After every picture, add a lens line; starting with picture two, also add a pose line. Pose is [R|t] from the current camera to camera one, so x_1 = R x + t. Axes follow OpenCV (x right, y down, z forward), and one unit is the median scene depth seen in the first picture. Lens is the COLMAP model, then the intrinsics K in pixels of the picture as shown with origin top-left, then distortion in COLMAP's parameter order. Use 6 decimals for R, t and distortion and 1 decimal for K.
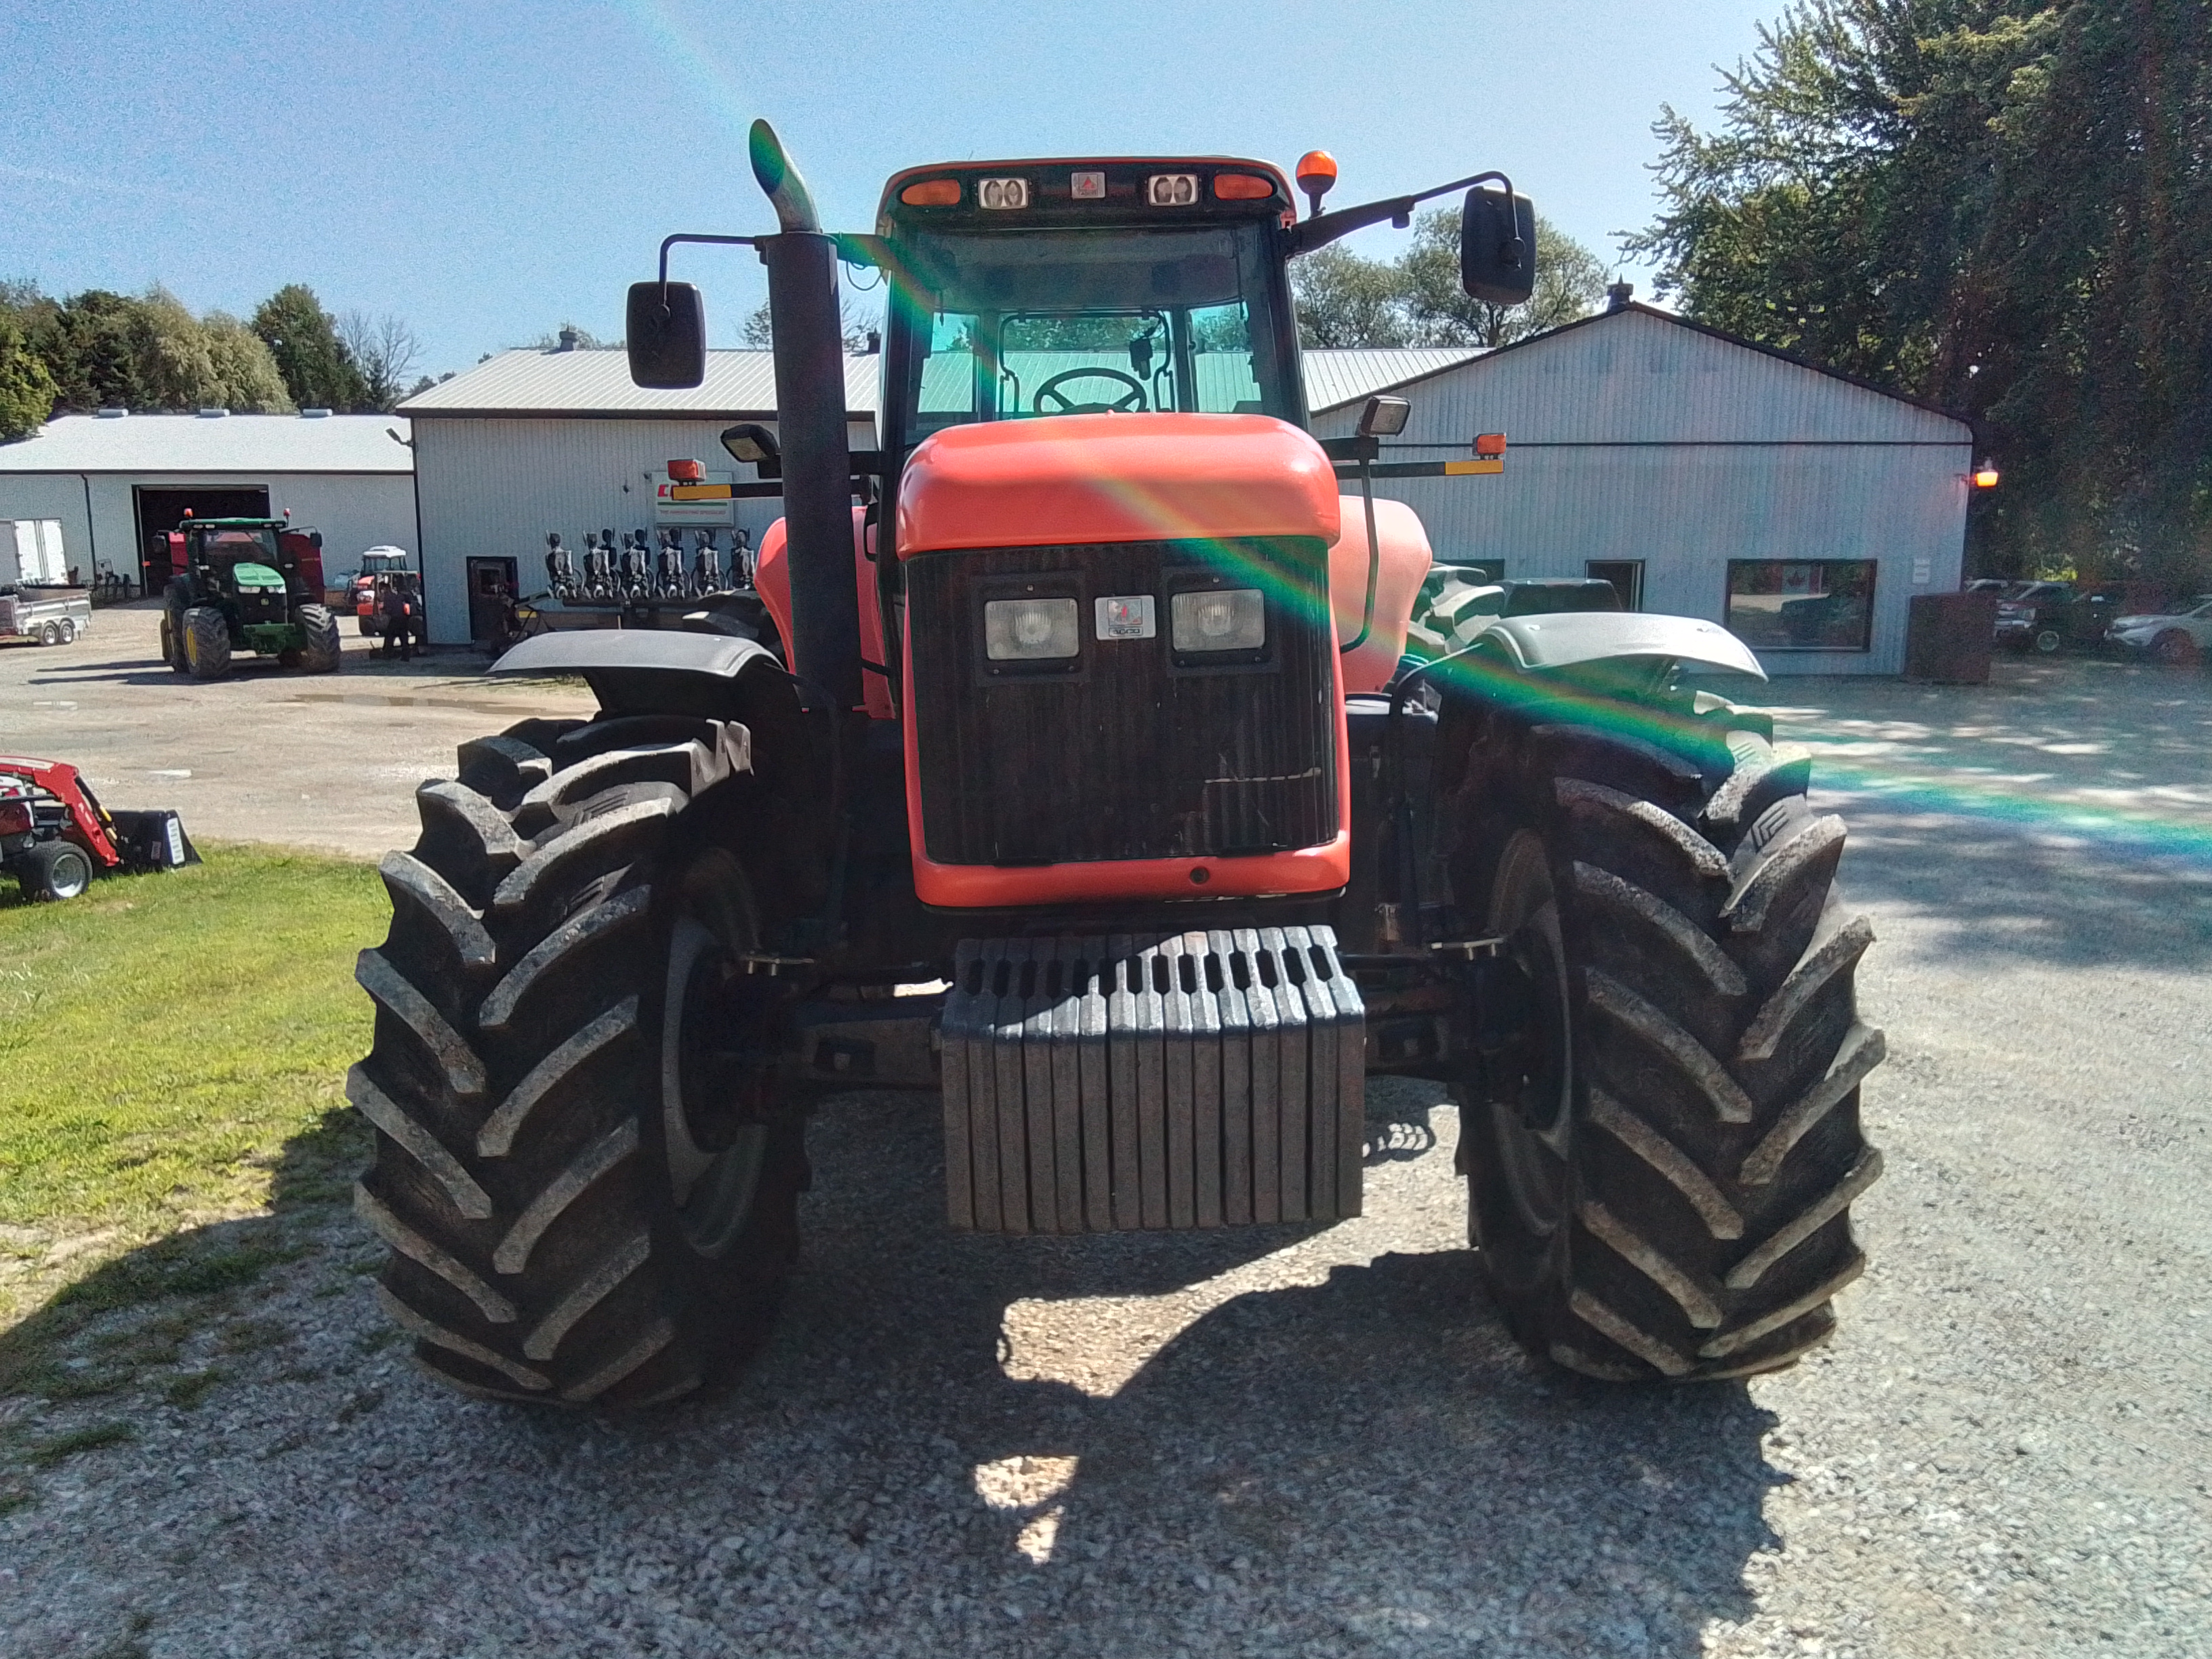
lens RADIAL K [[2023.0, 0, 1106.0], [0, 2023.0, 829.5], [0, 0, 1]] dist [0.152597, -0.356310]
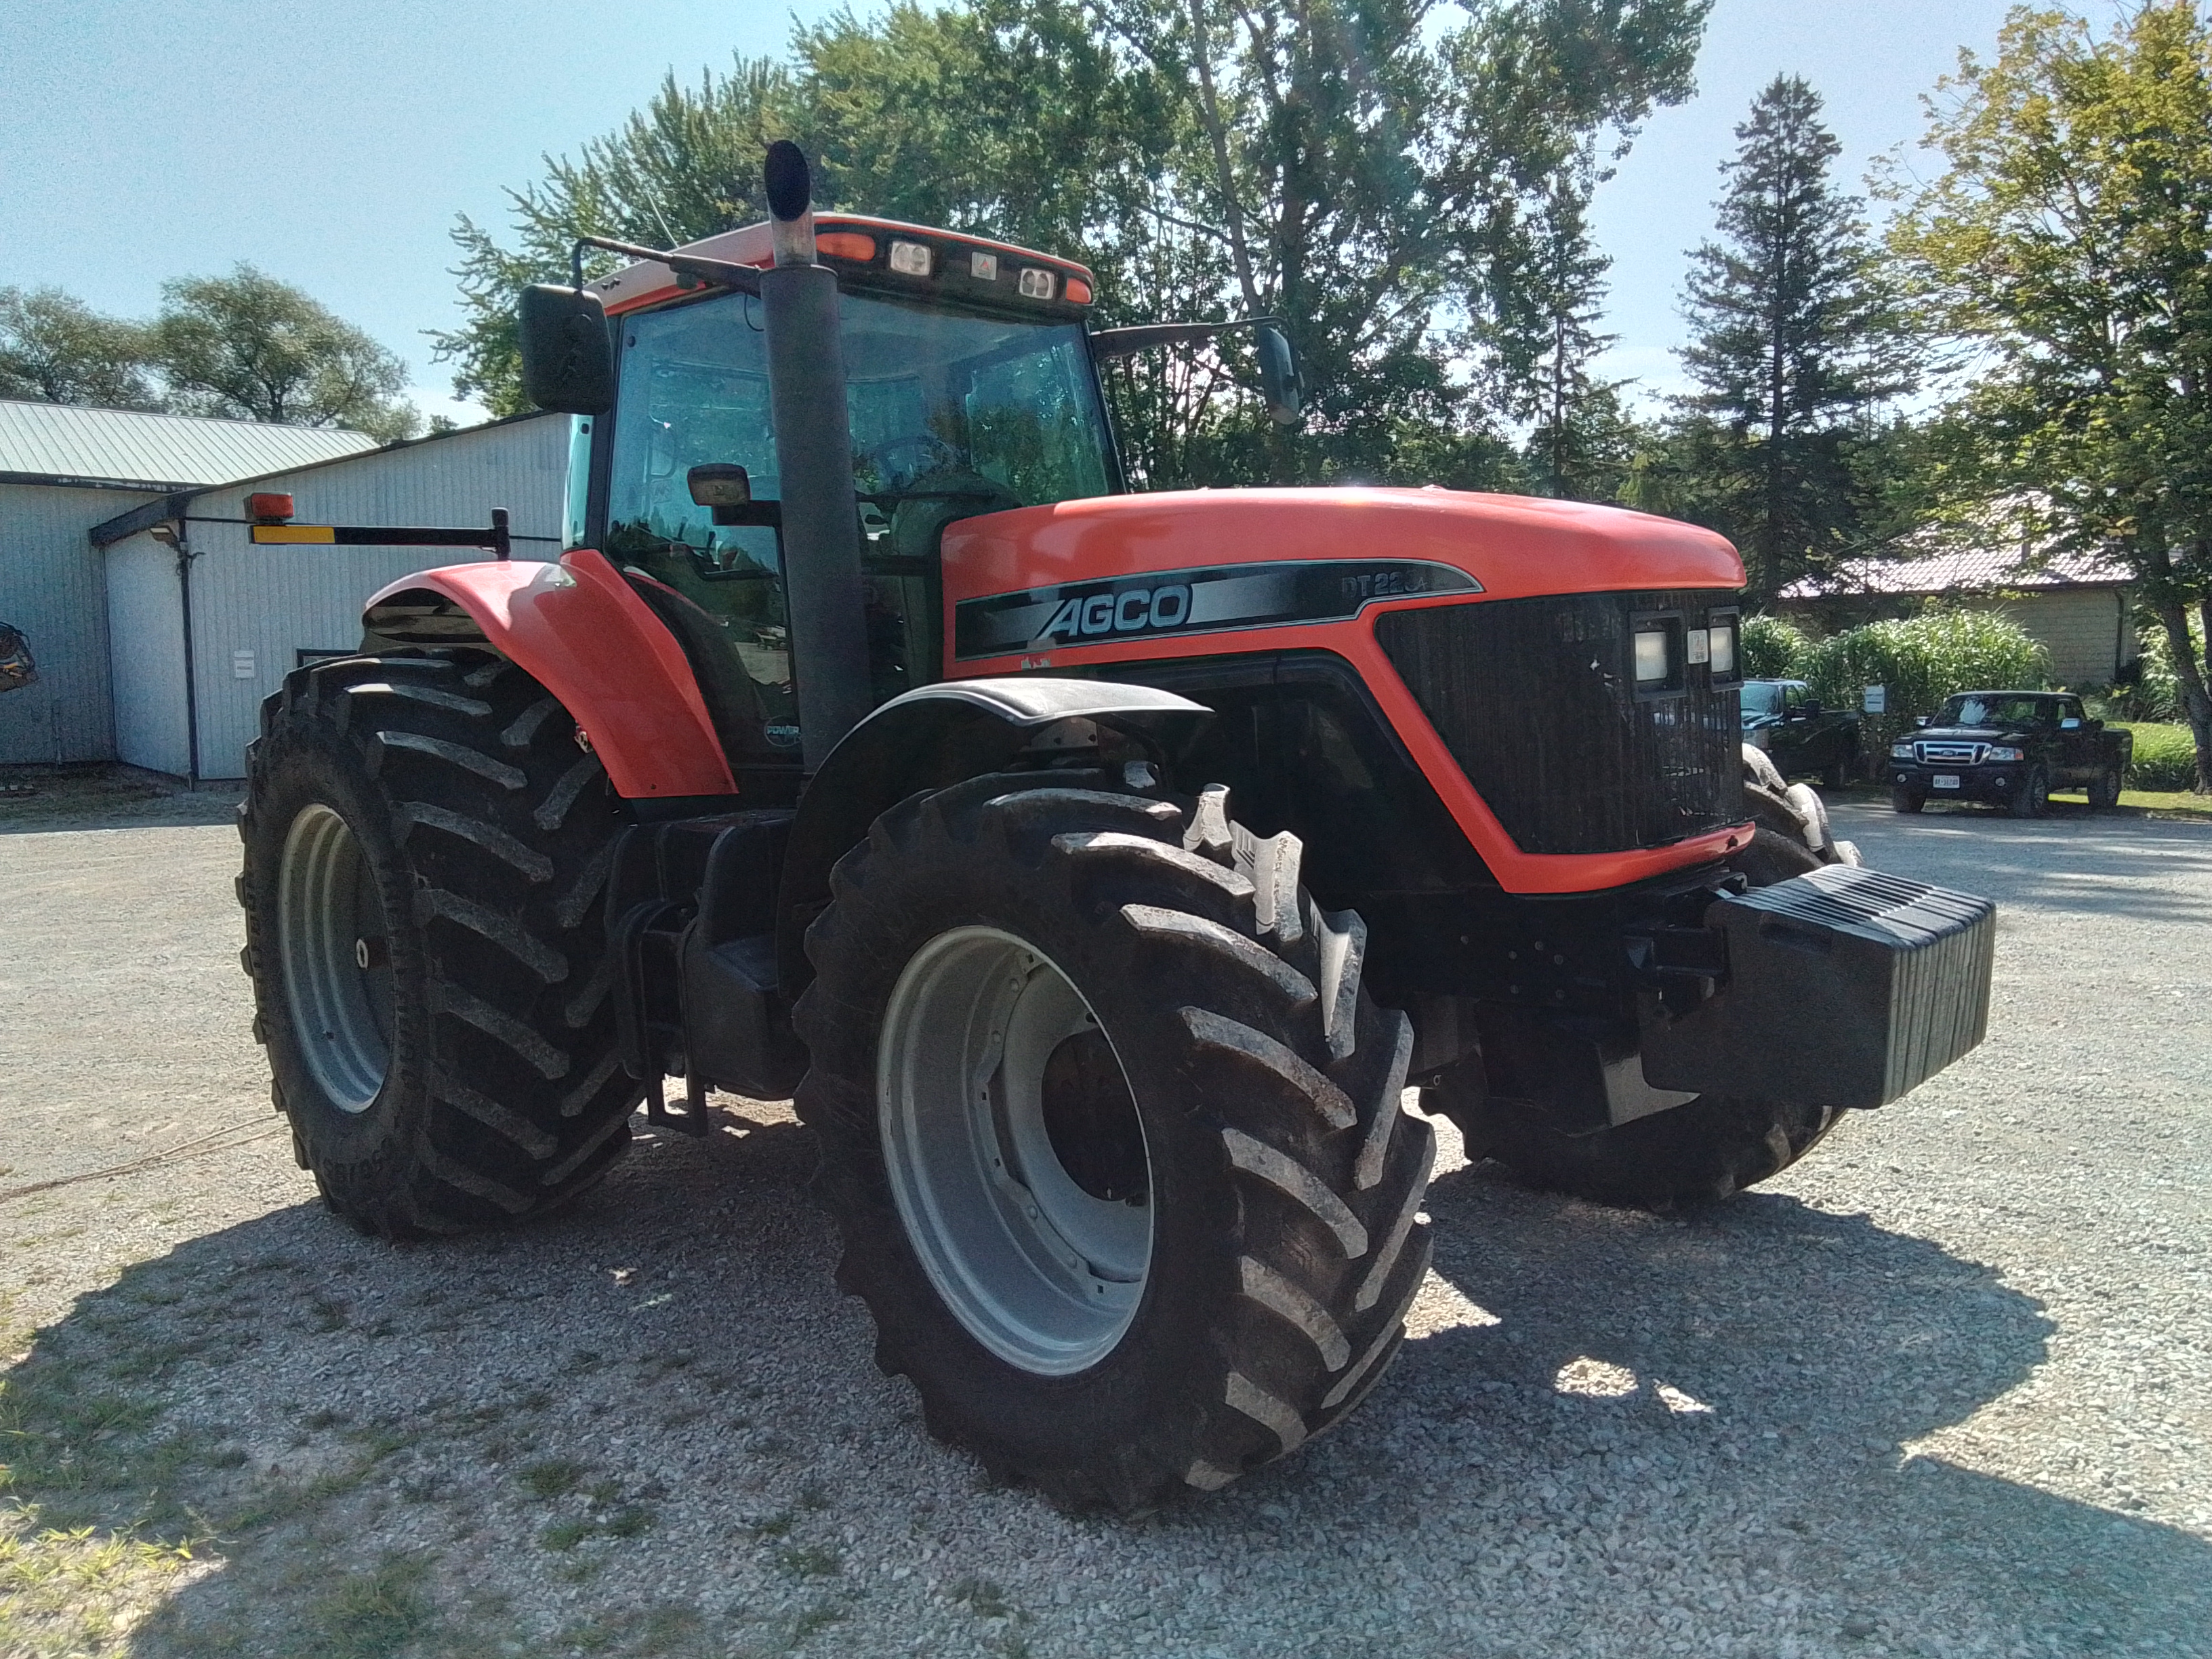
lens RADIAL K [[2023.0, 0, 1106.0], [0, 2023.0, 829.5], [0, 0, 1]] dist [0.152597, -0.356310]
pose [[0.590686, -0.061306, 0.804569, -0.384872], [0.109313, 0.993997, -0.004513, -0.007689], [-0.799463, 0.090616, 0.593842, 0.164401]]
